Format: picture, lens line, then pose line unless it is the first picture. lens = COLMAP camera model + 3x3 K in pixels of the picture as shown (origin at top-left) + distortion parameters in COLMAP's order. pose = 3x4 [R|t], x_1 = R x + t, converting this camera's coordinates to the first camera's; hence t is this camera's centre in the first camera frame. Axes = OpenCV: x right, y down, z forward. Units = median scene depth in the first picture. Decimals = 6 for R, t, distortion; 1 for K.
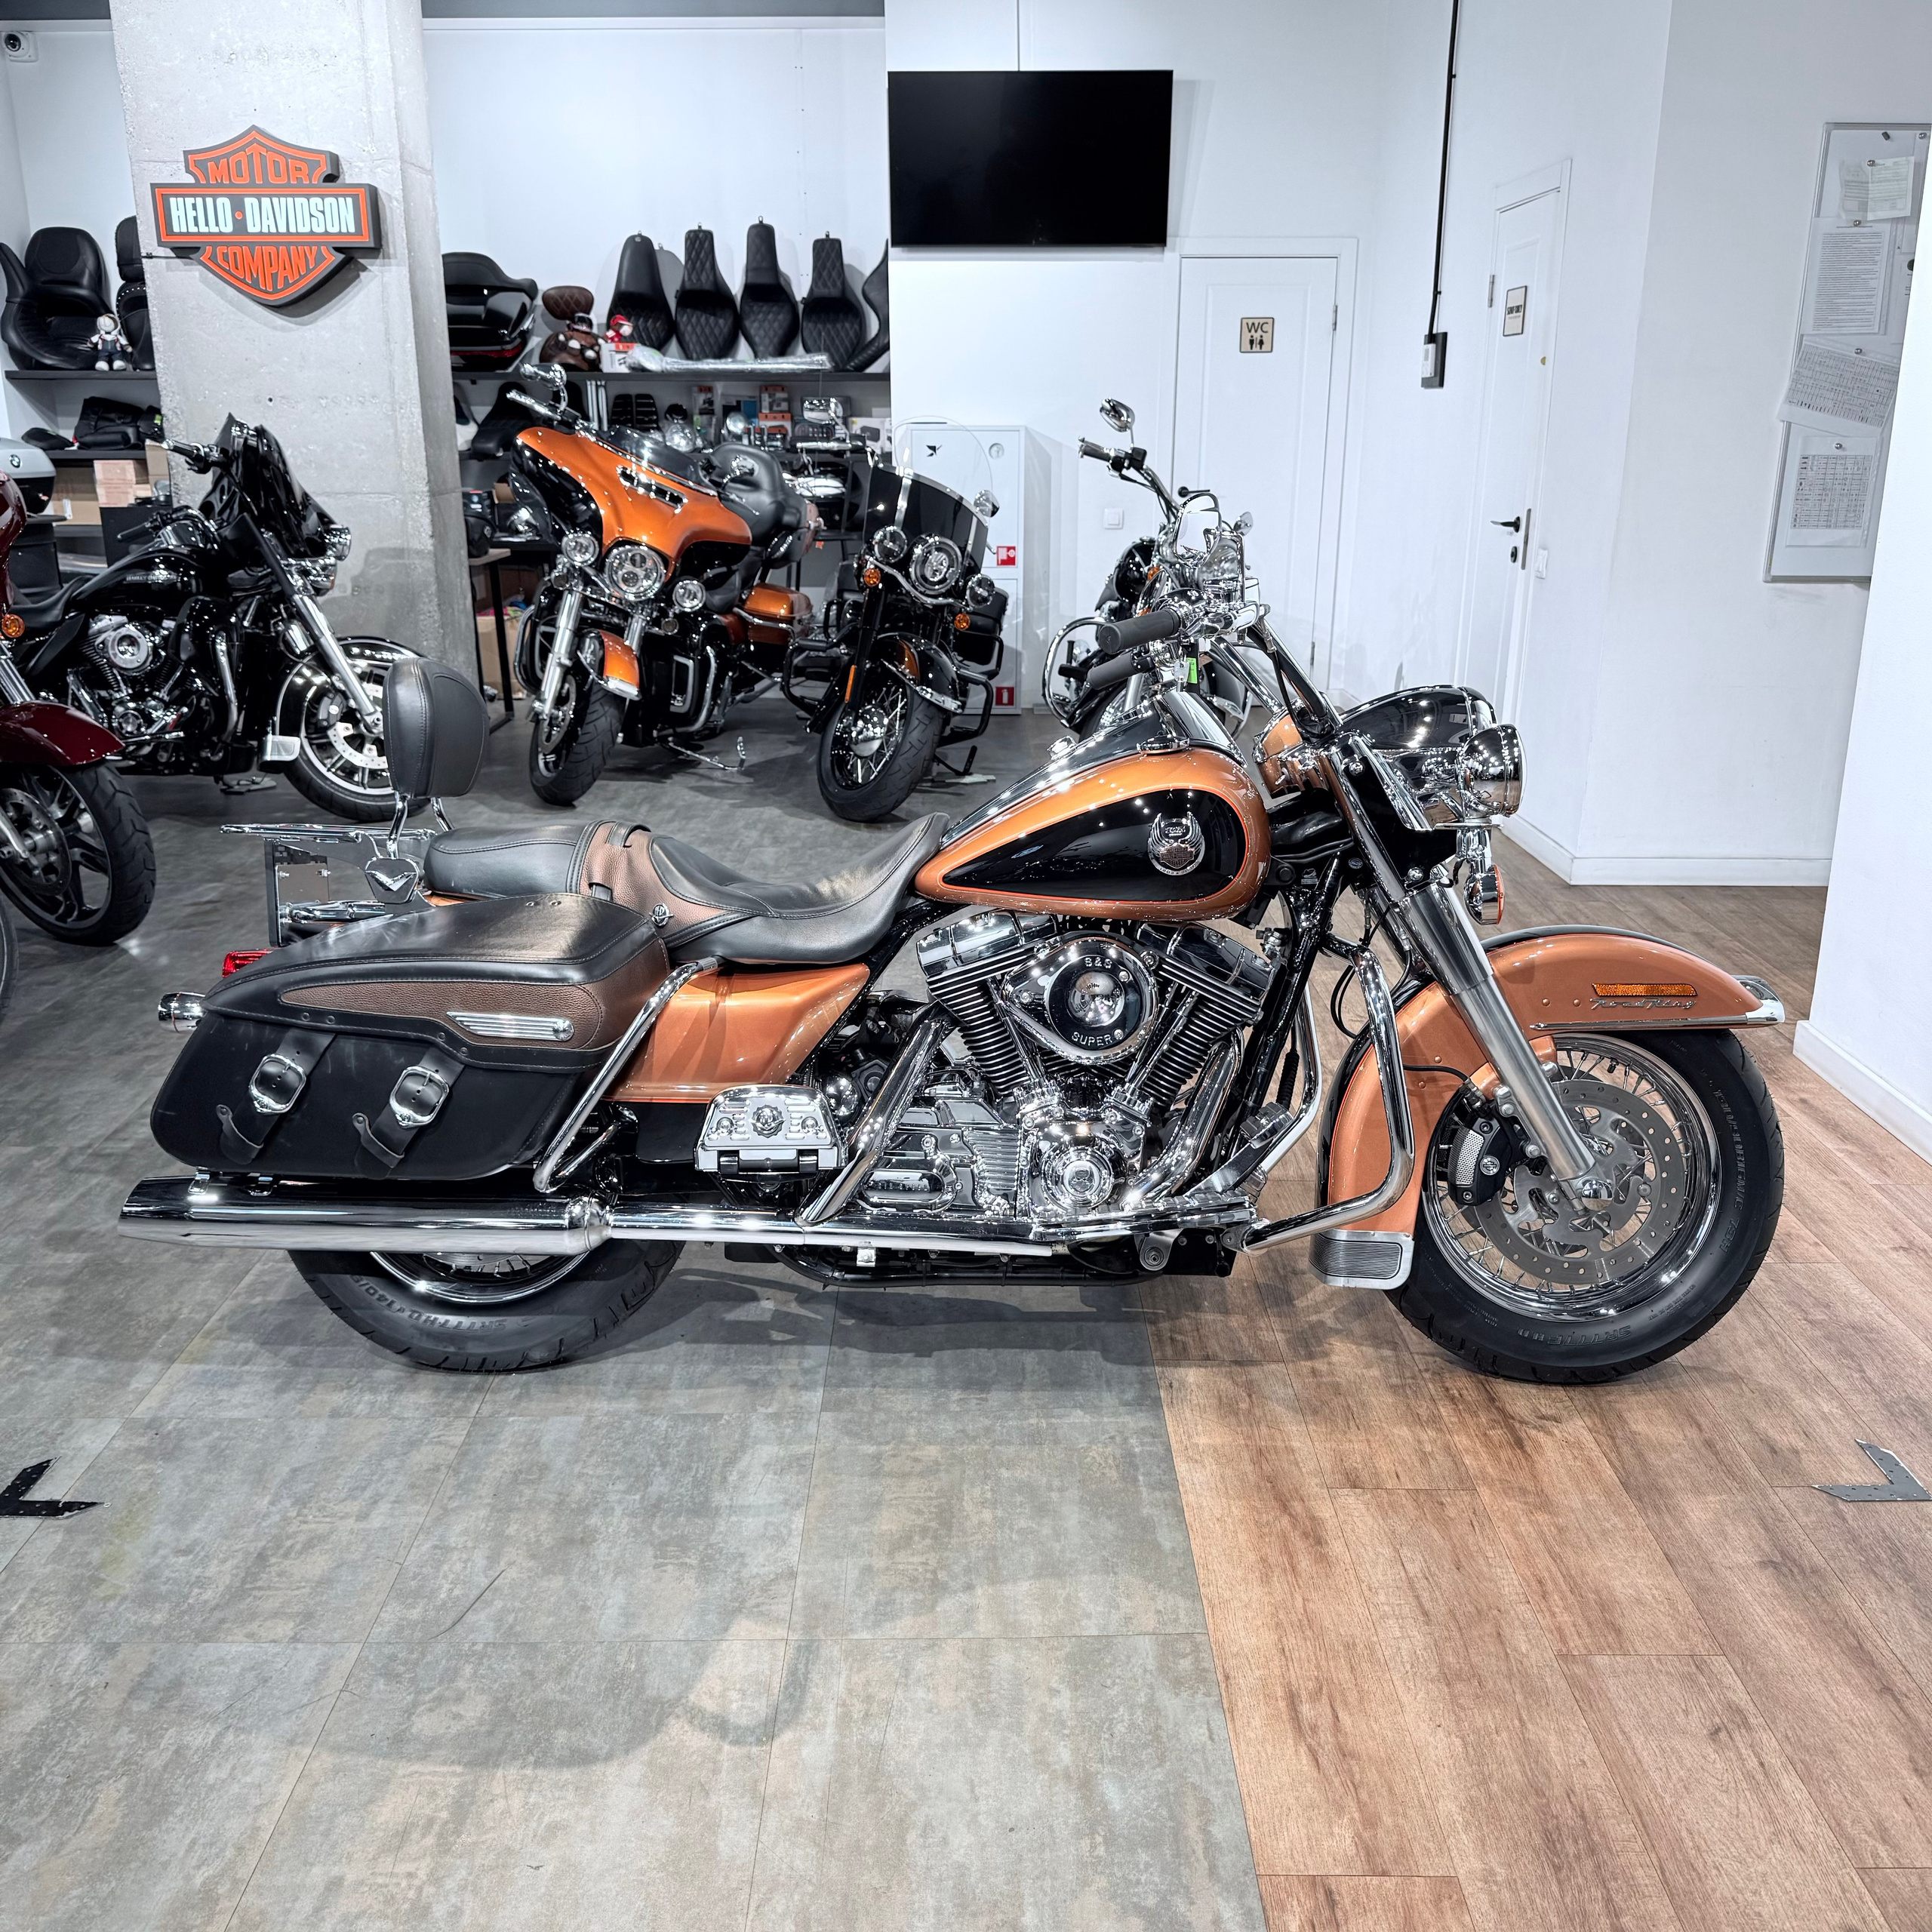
lens RADIAL K [[1792.0, 0, 958.0], [0, 1792.0, 977.2], [0, 0, 1]] dist [0.135939, -0.263064]
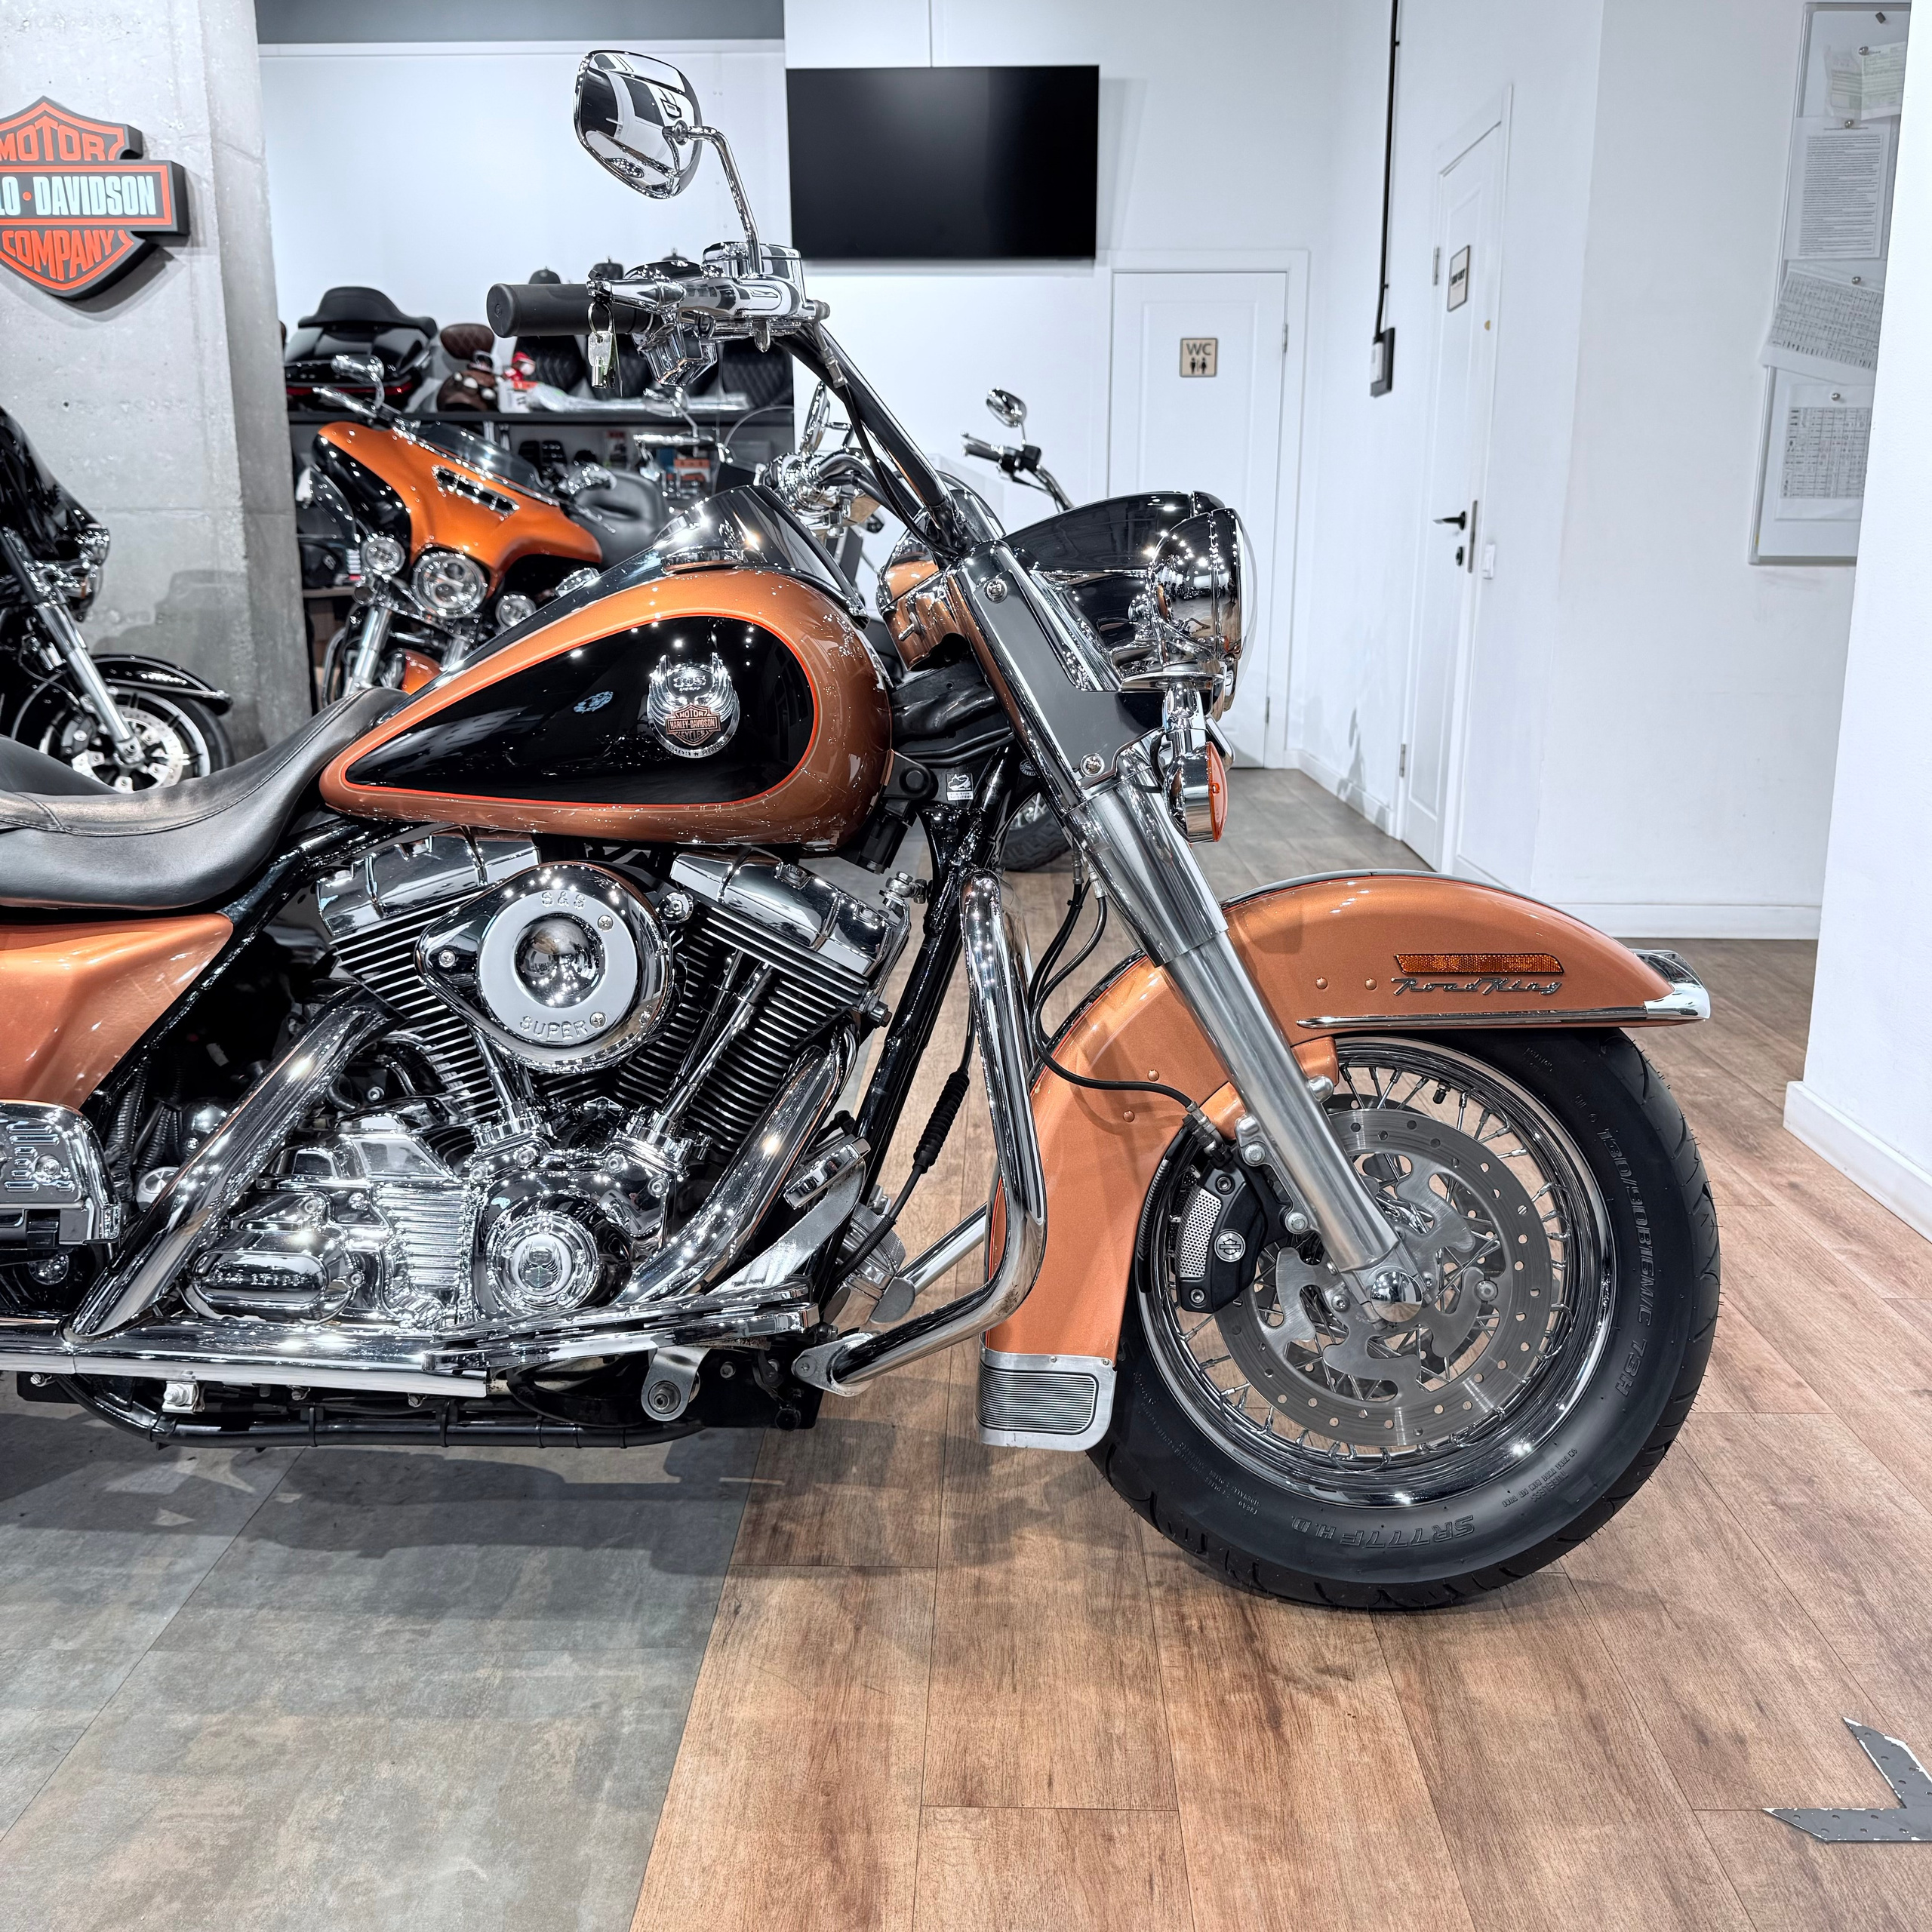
lens RADIAL K [[1810.1, 0, 966.0], [0, 1810.1, 966.0], [0, 0, 1]] dist [0.081550, -0.133668]
pose [[0.999813, 0.005940, -0.018401, 0.145574], [-0.007332, 0.997039, -0.076542, 0.038559], [0.017892, 0.076663, 0.996897, 0.256988]]
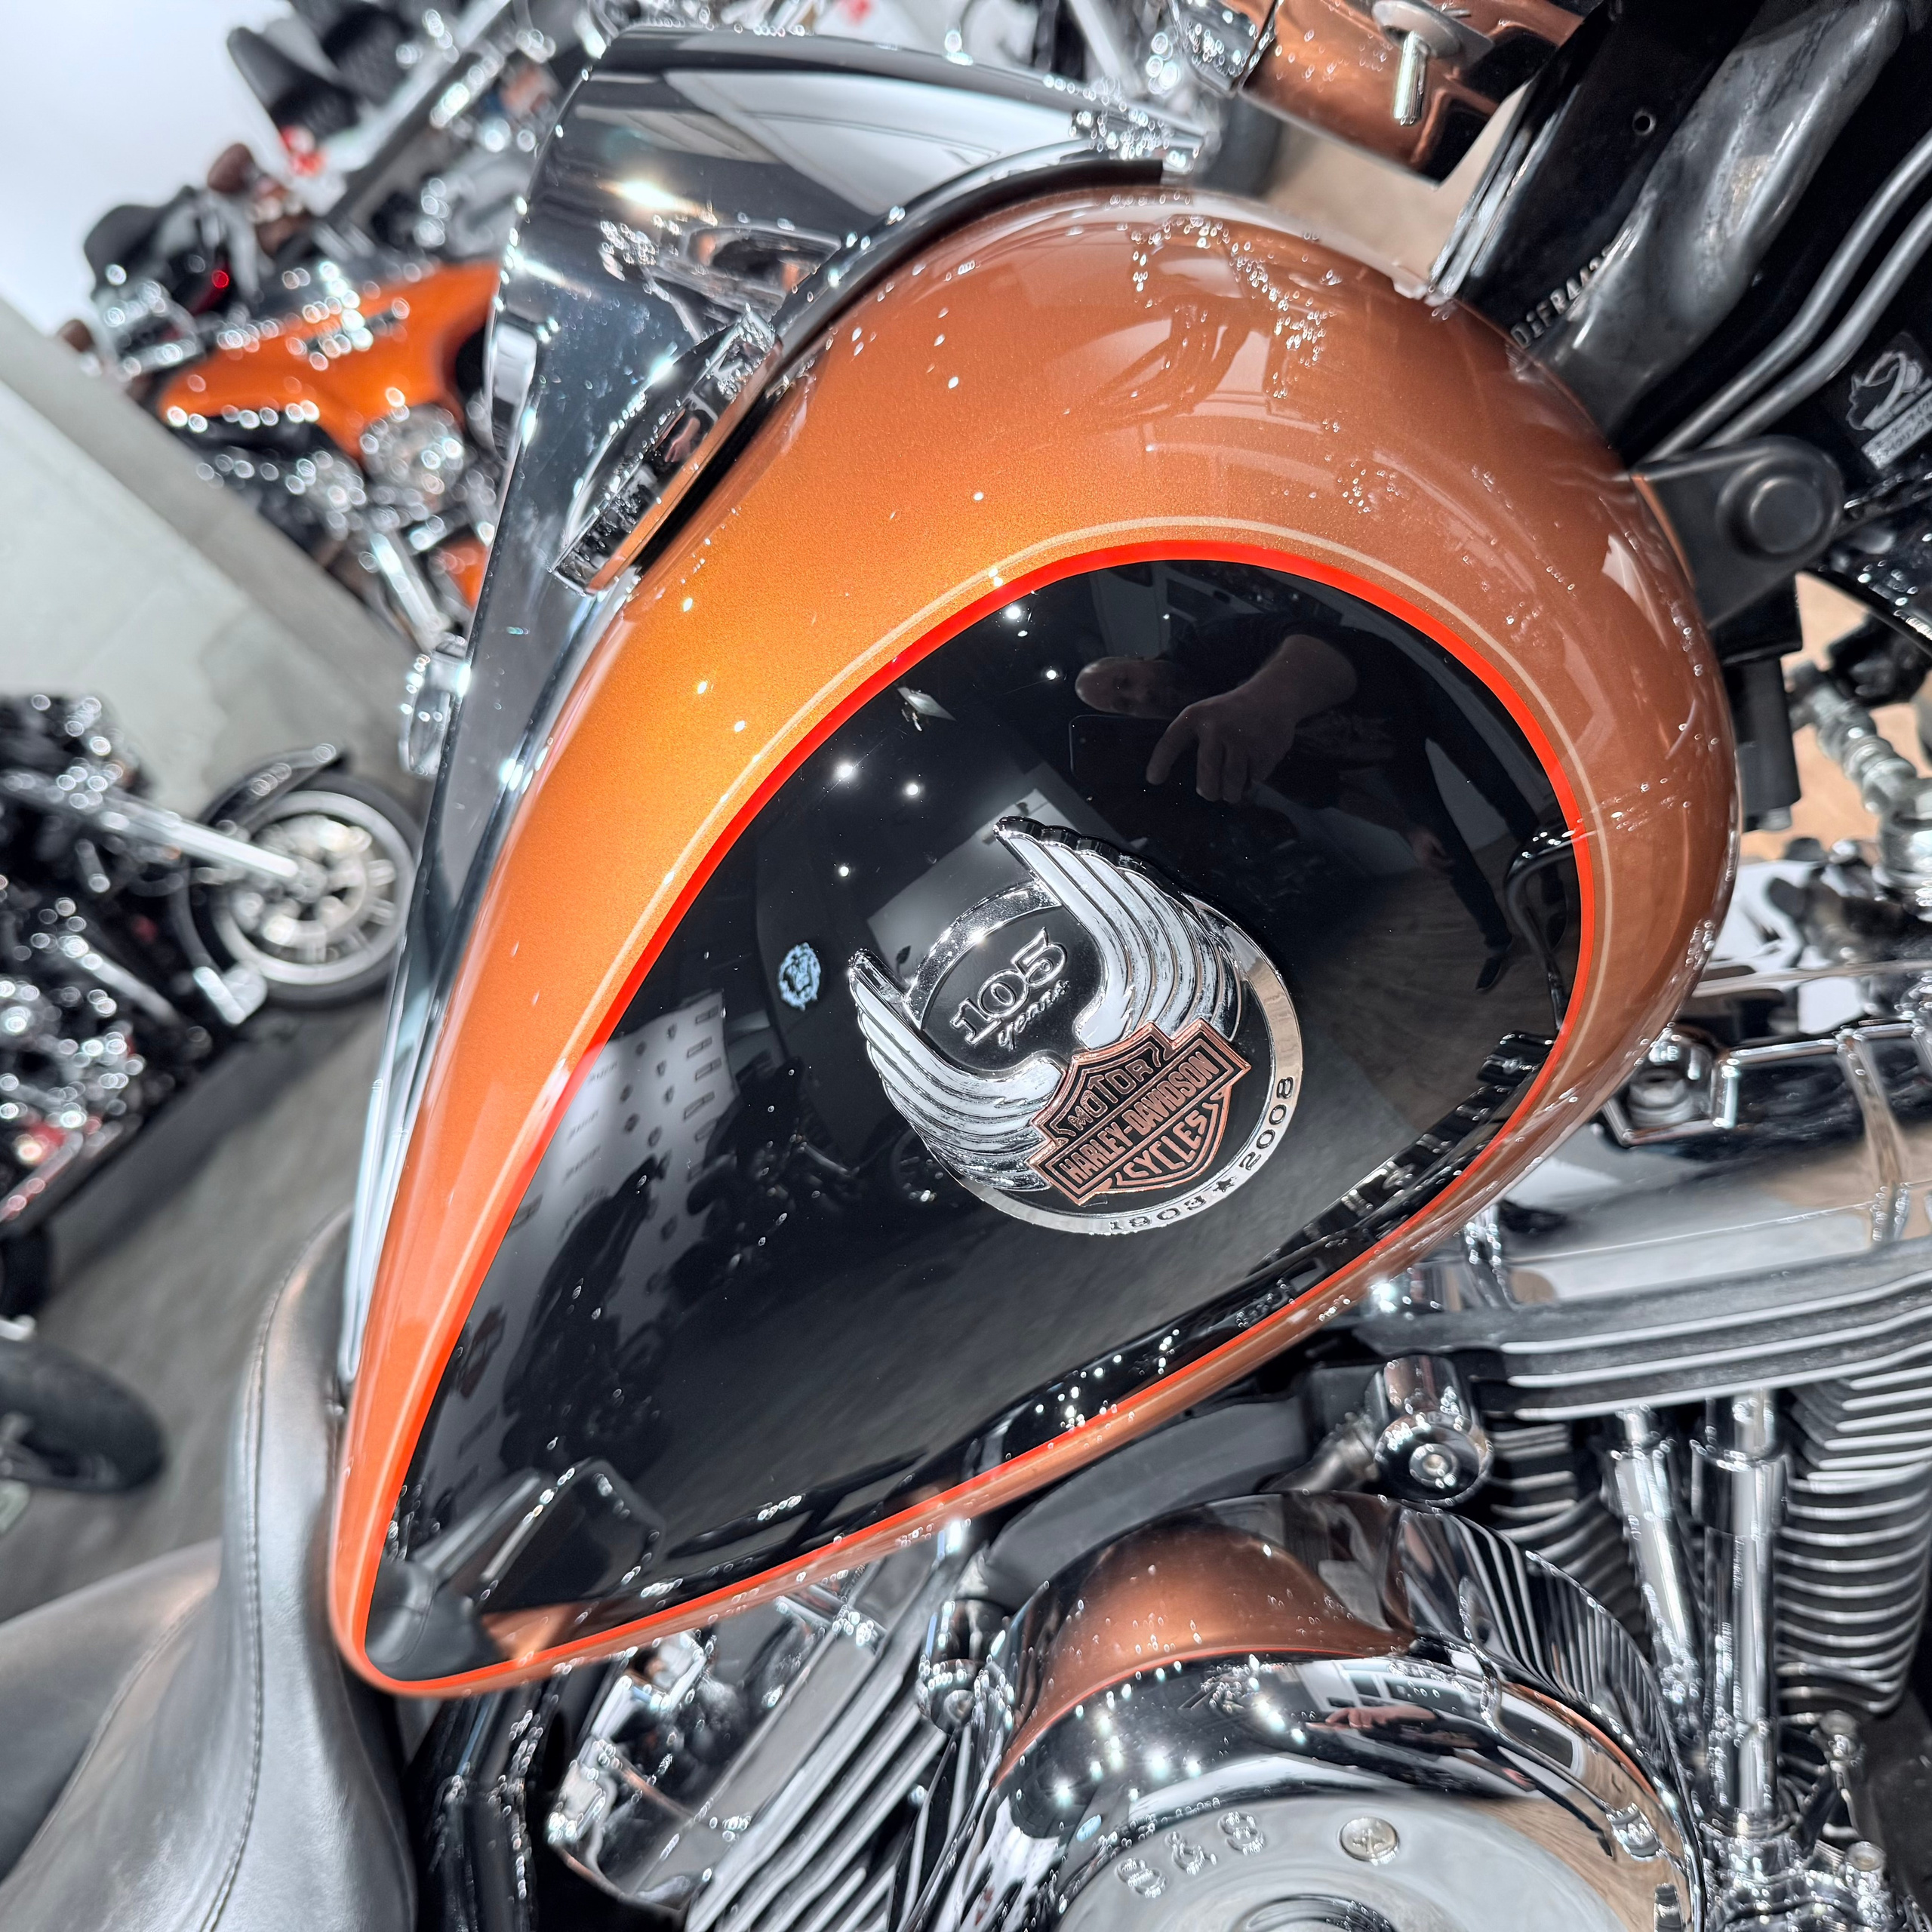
lens RADIAL K [[1881.2, 0, 963.0], [0, 1881.2, 938.8], [0, 0, 1]] dist [-0.010603, -0.011817]
pose [[0.741599, -0.605118, -0.289593, 0.104420], [0.654790, 0.746807, 0.116320, -0.066594], [0.145883, -0.275885, 0.950056, 0.558160]]
